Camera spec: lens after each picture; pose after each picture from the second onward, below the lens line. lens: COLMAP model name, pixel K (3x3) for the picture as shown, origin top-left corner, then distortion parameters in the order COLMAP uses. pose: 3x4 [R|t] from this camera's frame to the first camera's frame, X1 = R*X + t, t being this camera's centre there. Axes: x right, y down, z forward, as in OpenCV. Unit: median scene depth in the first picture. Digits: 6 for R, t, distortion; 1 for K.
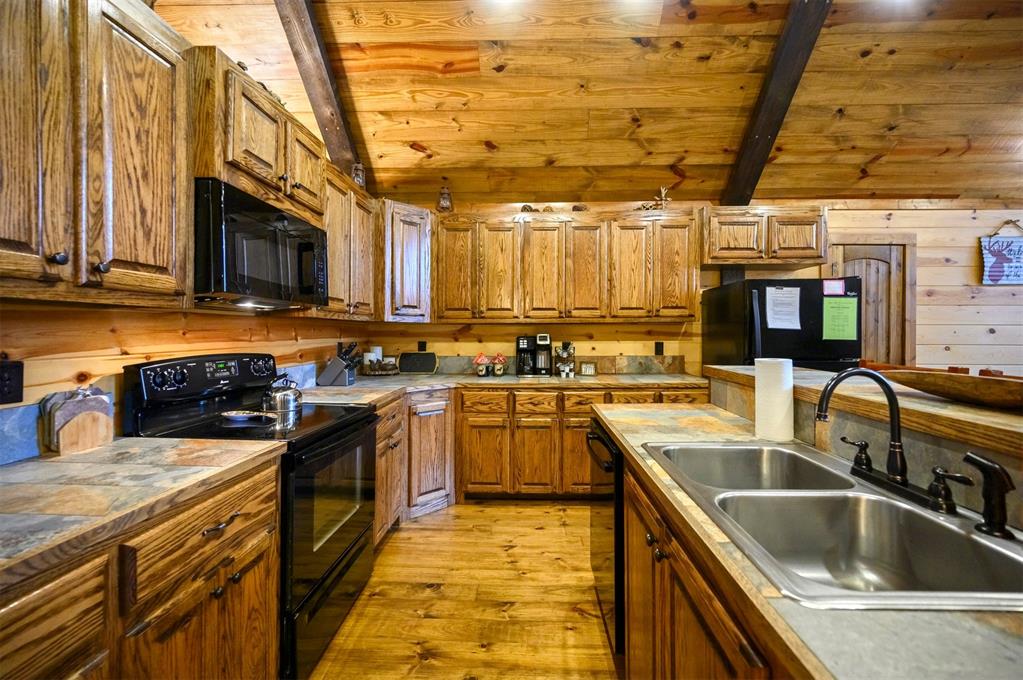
lens RADIAL K [[410.1, 0, 516.0], [0, 410.1, 331.3], [0, 0, 1]] dist [0.002987, 0.000424]
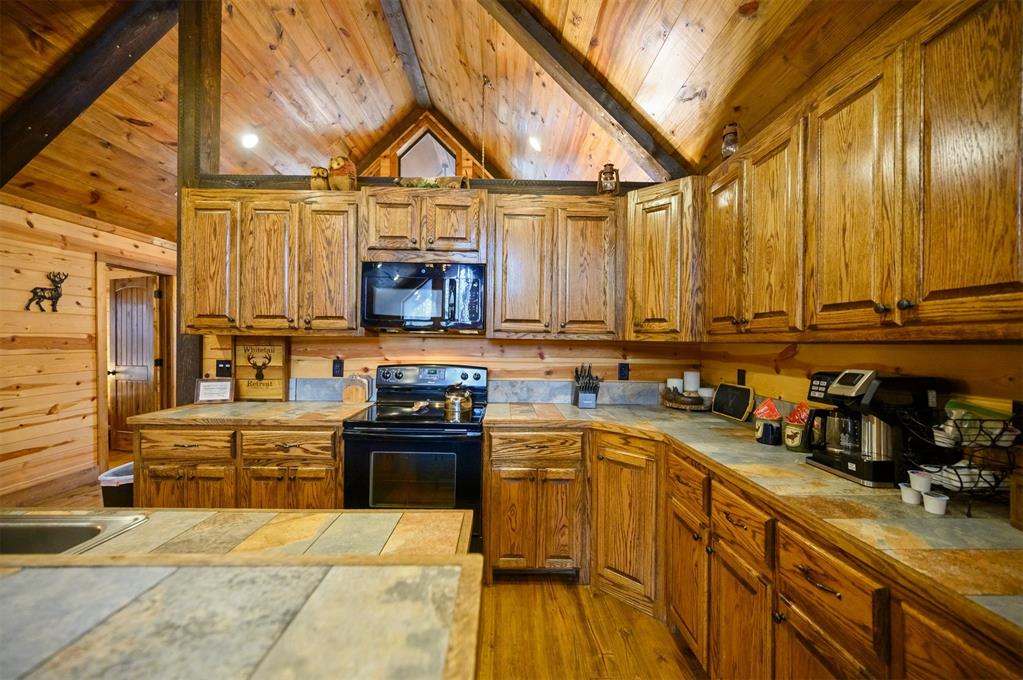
lens RADIAL K [[403.1, 0, 515.2], [0, 403.1, 341.9], [0, 0, 1]] dist [0.002586, 0.000539]
pose [[0.058320, -0.002529, -0.998295, 0.477625], [-0.012759, 0.999913, -0.003279, -0.015717], [0.998216, 0.012928, 0.058283, 0.728135]]
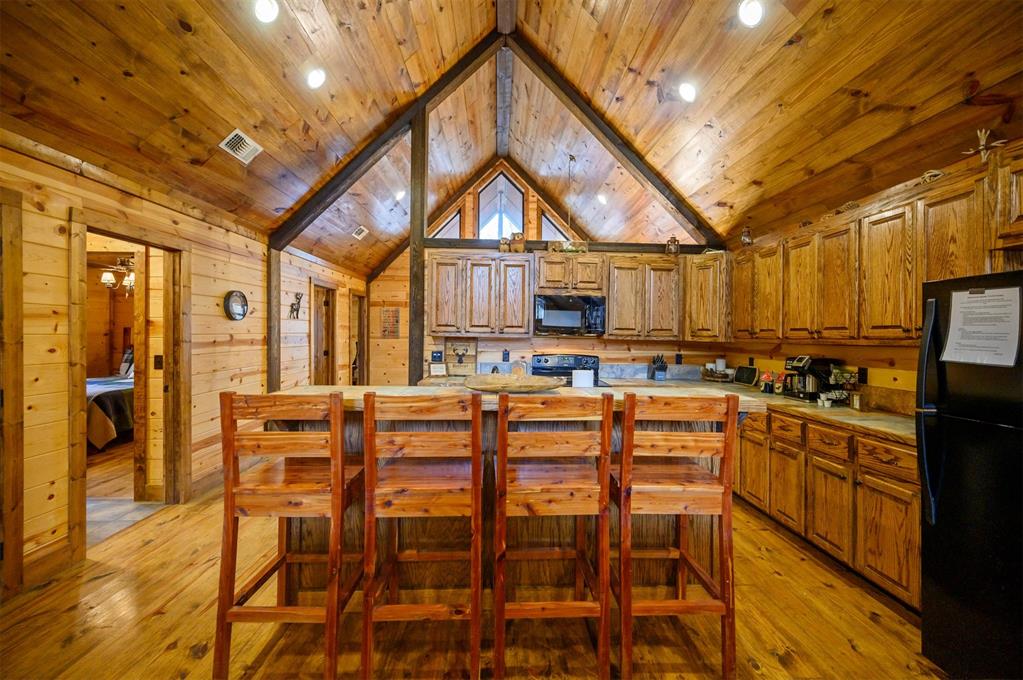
lens RADIAL K [[410.1, 0, 516.0], [0, 410.1, 331.3], [0, 0, 1]] dist [0.002987, 0.000424]
pose [[0.077943, -0.010281, -0.996905, 1.068514], [-0.017150, 0.999785, -0.011652, -0.030242], [0.996810, 0.018006, 0.077750, 0.293549]]
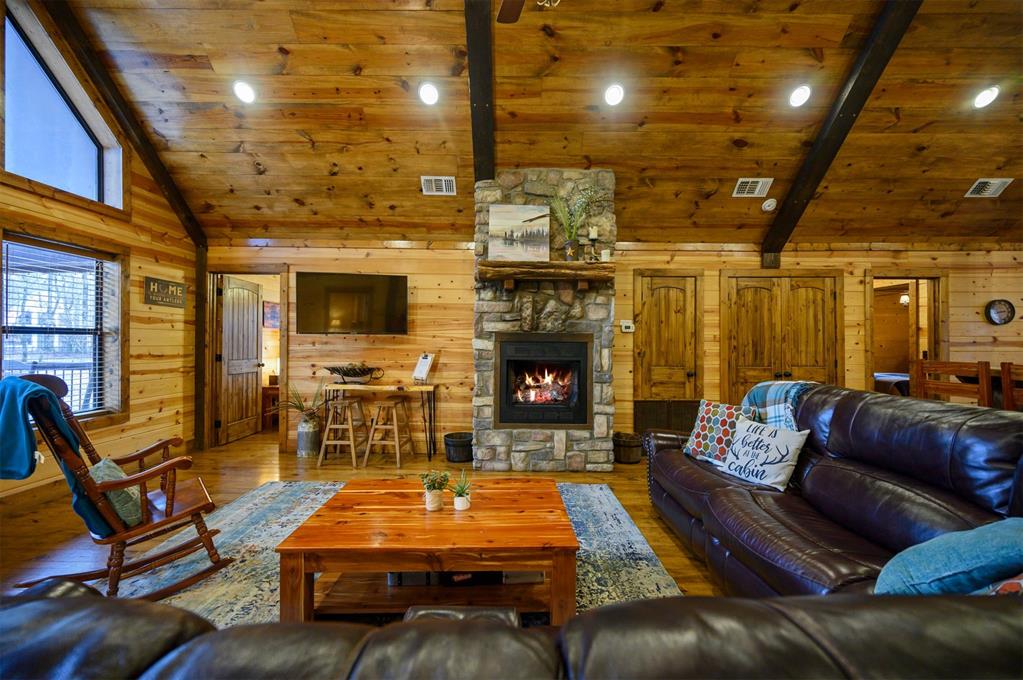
lens RADIAL K [[403.1, 0, 515.2], [0, 403.1, 341.9], [0, 0, 1]] dist [0.002586, 0.000539]
pose [[-0.998809, -0.012477, -0.047166, 1.737766], [-0.012867, 0.999885, 0.007972, 0.023369], [0.047061, 0.008569, -0.998855, 1.137027]]
